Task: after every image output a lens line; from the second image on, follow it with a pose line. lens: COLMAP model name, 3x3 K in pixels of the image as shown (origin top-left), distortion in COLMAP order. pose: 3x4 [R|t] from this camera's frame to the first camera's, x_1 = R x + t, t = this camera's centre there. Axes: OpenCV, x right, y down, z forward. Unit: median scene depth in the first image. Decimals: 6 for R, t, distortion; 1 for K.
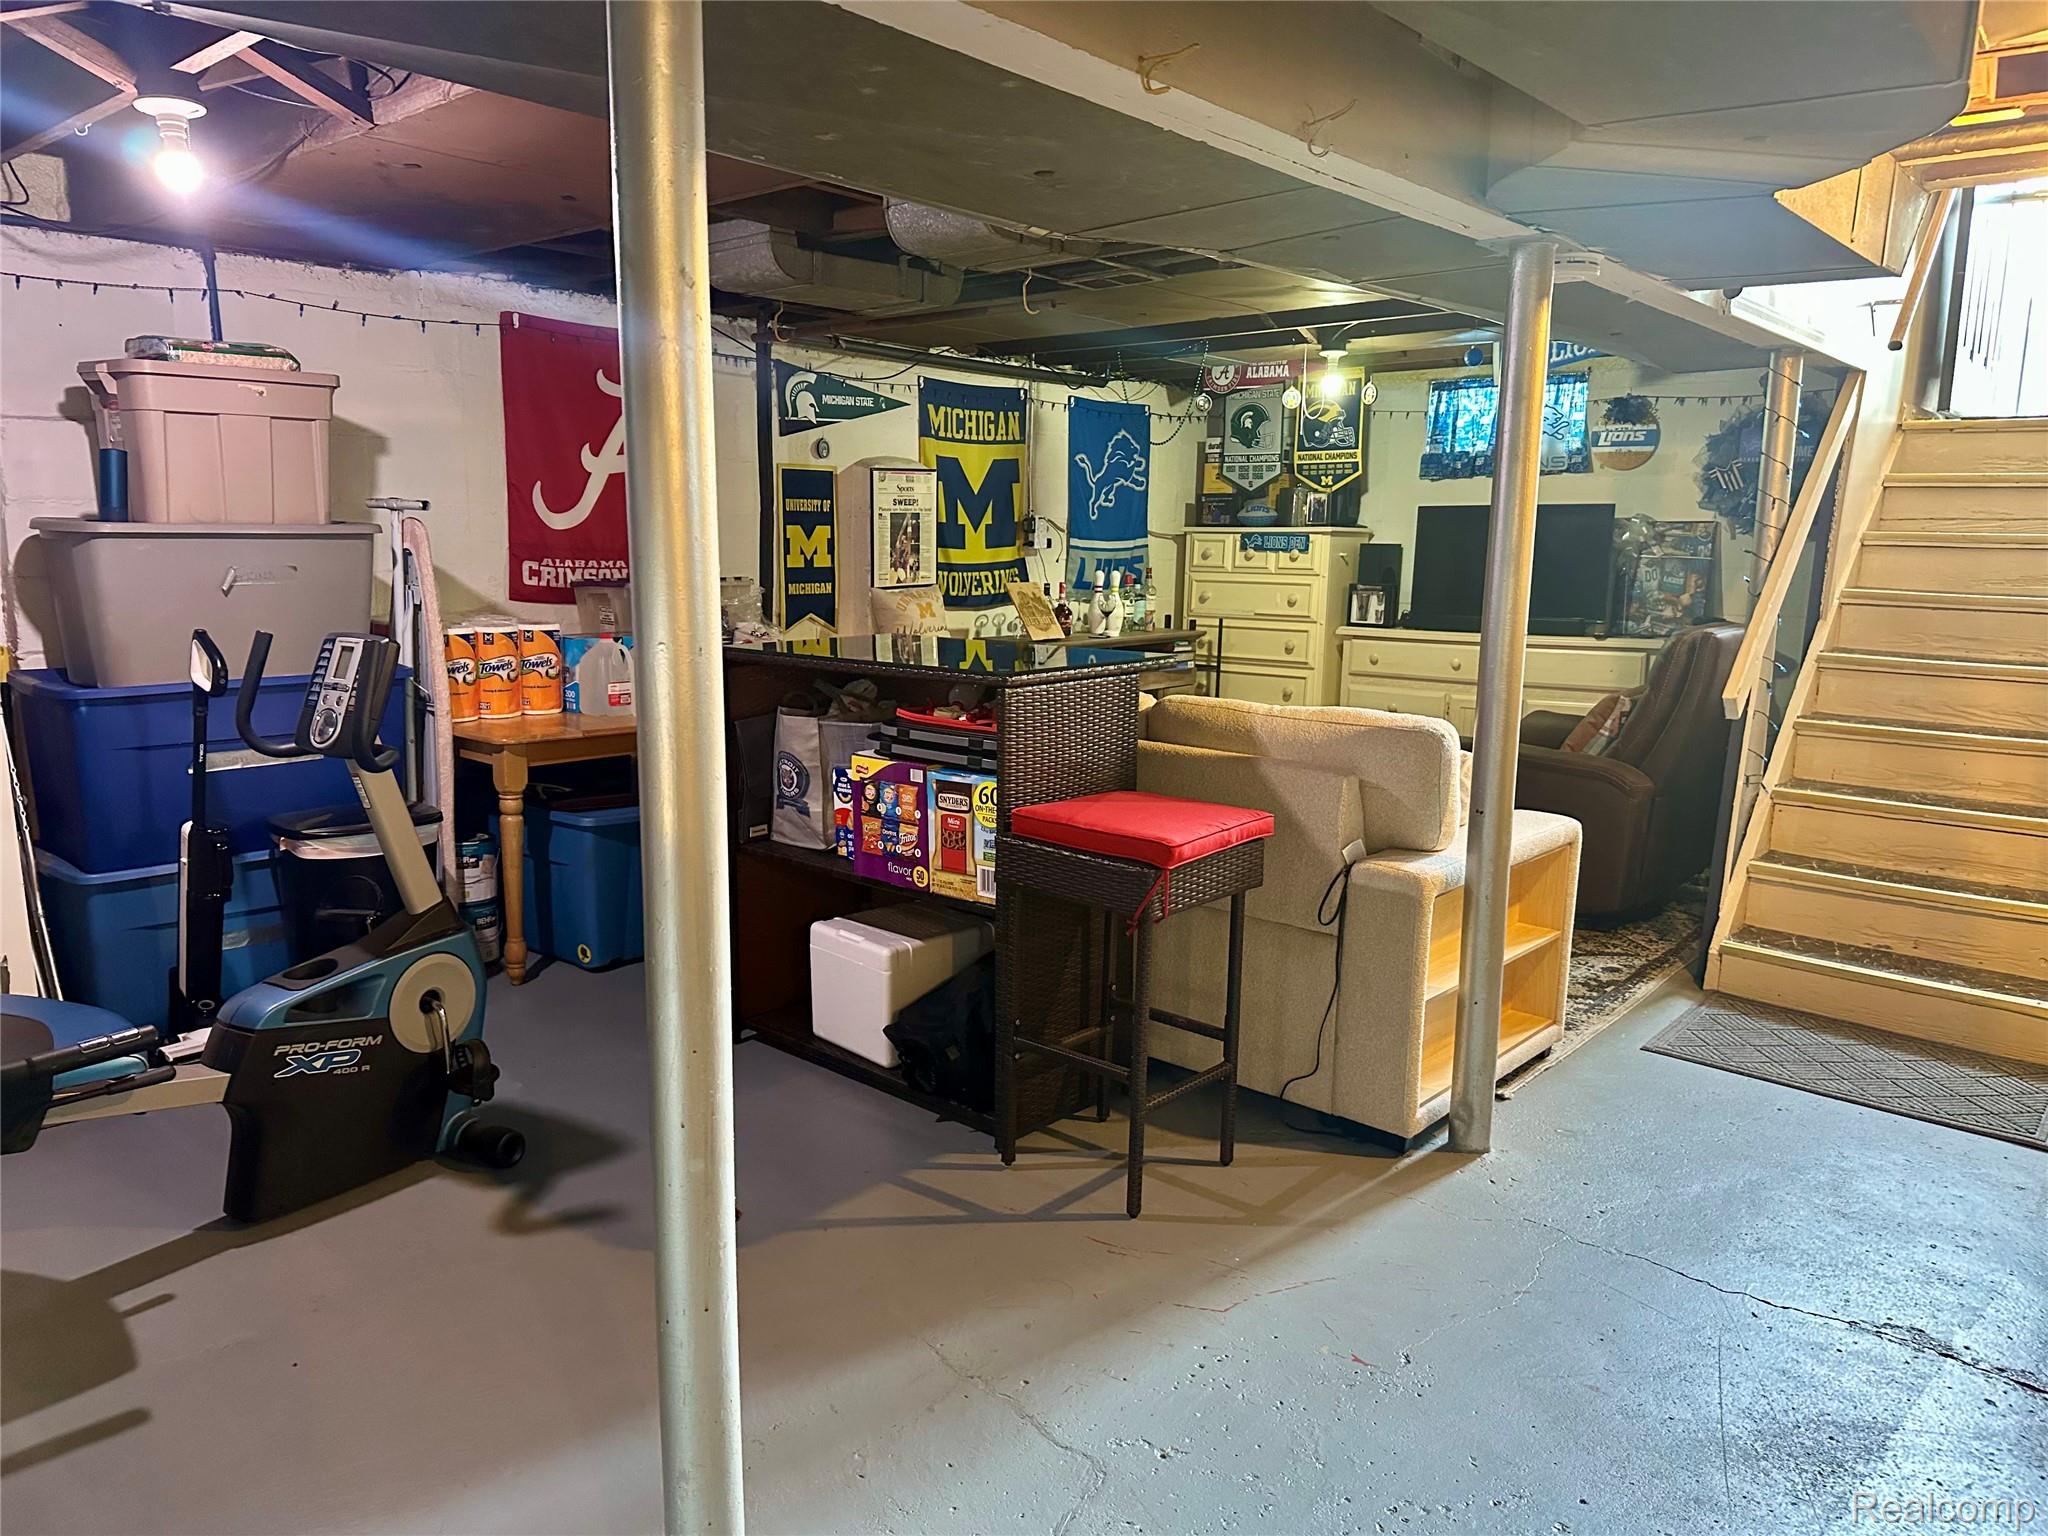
lens RADIAL K [[1439.4, 0, 1027.3], [0, 1439.4, 780.1], [0, 0, 1]] dist [0.082992, -0.104213]
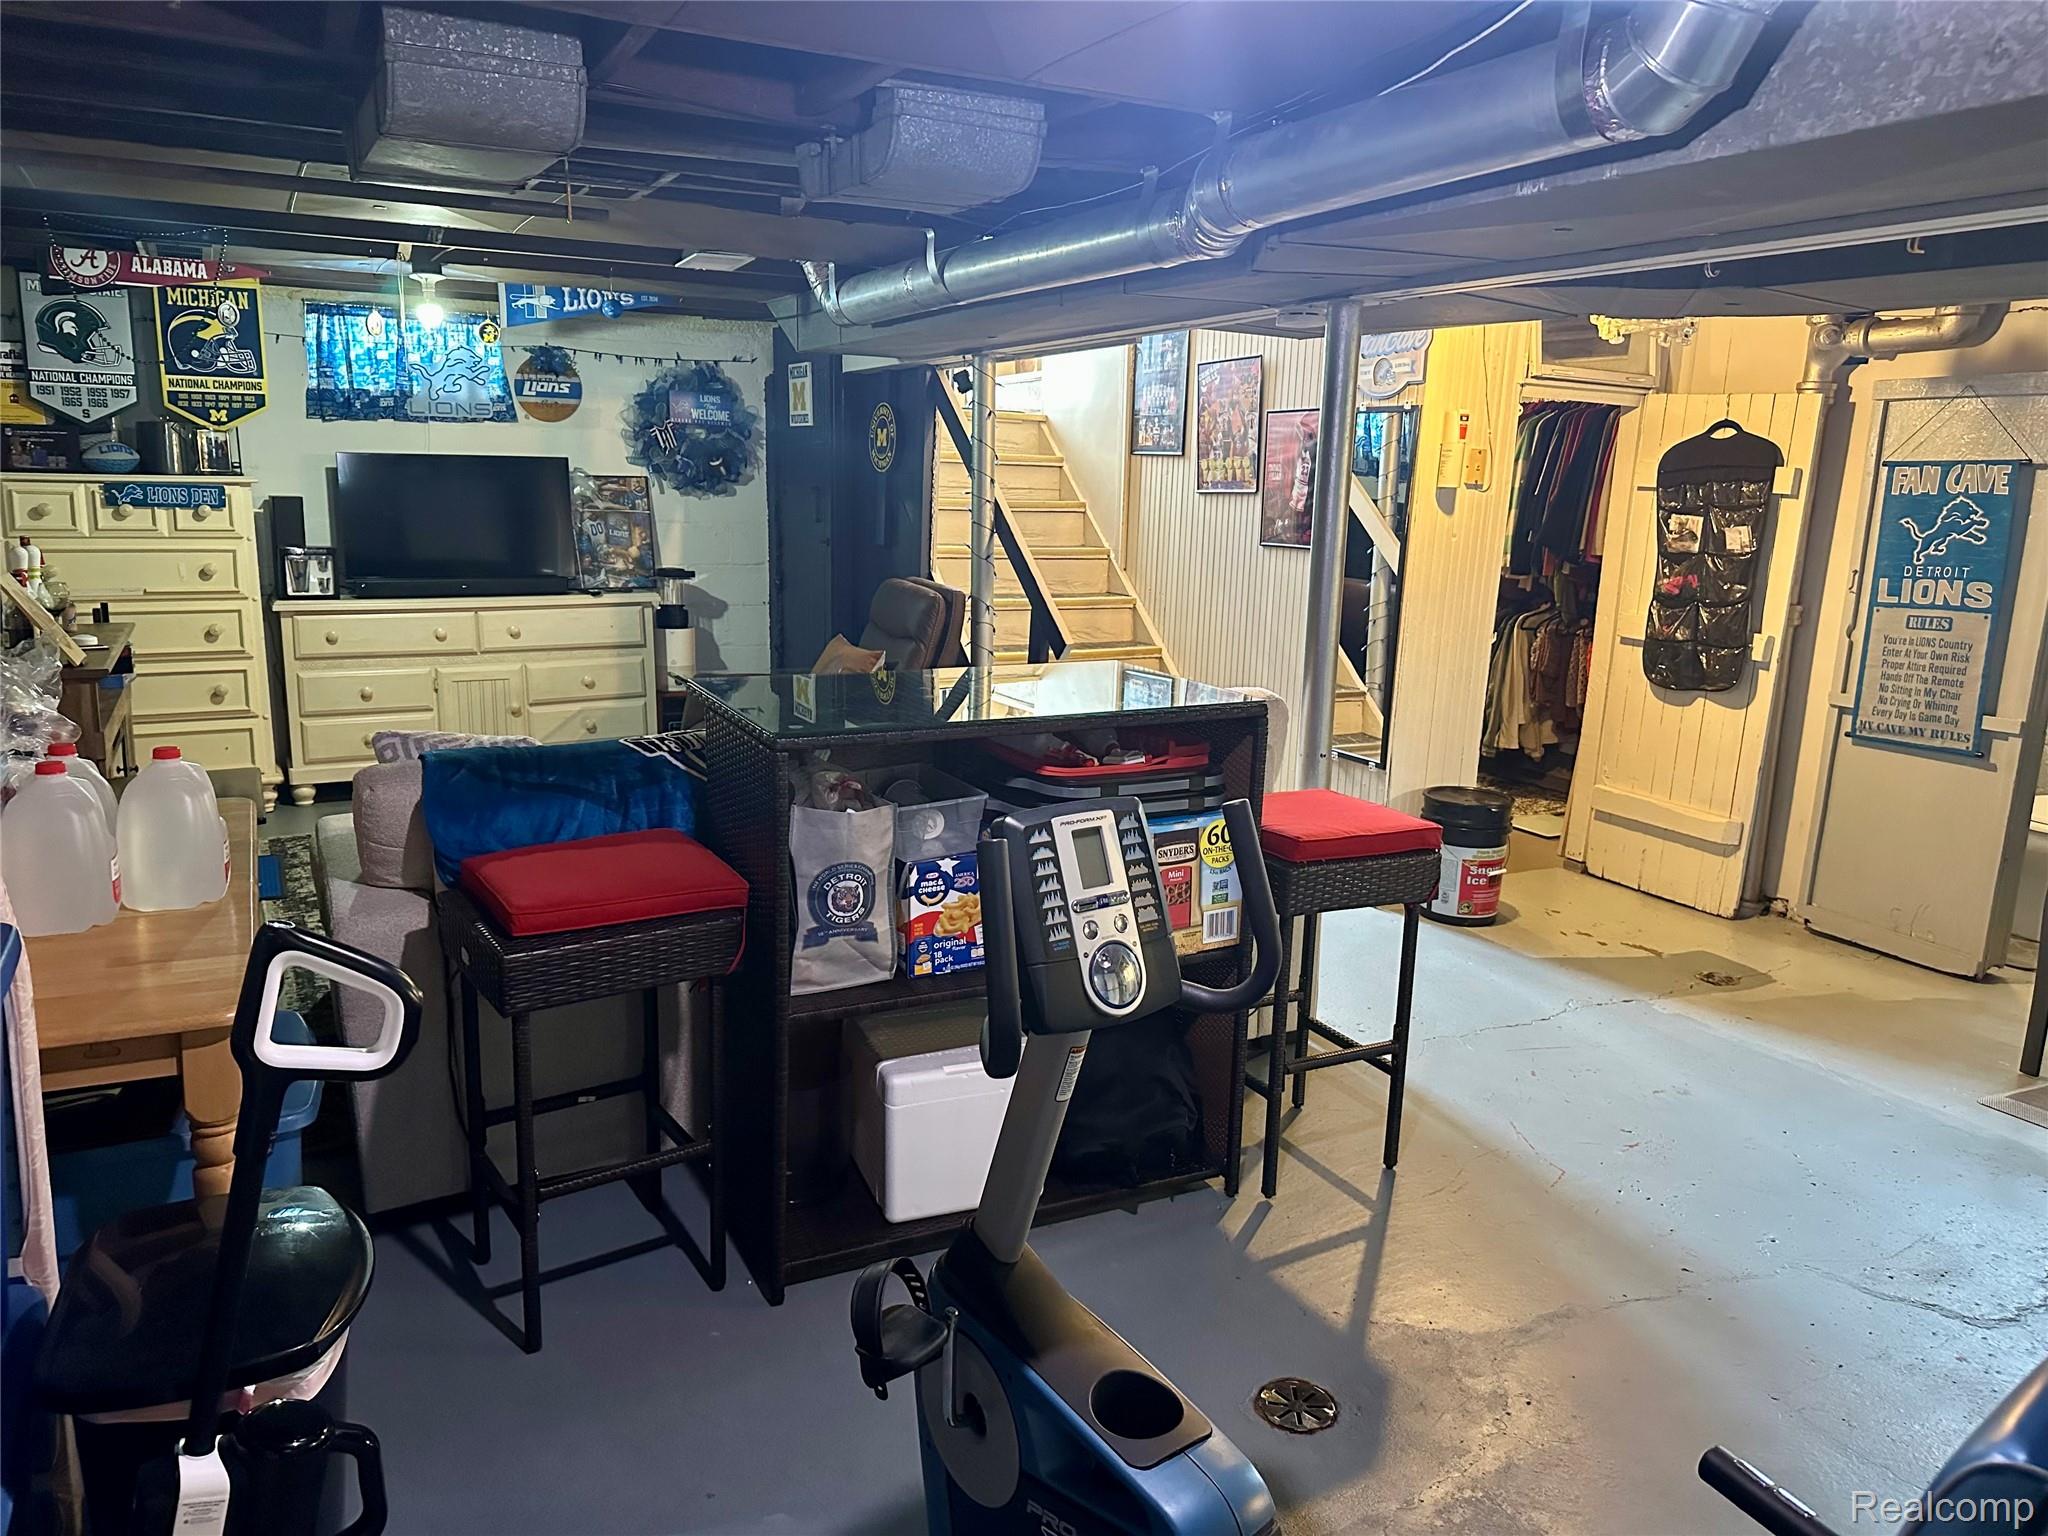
lens RADIAL K [[1439.4, 0, 1024.8], [0, 1439.4, 762.3], [0, 0, 1]] dist [0.082992, -0.104213]
pose [[0.363903, -0.186766, 0.912520, -0.418483], [0.138303, 0.979665, 0.145355, -0.086051], [-0.921112, 0.073310, 0.382334, 0.345364]]
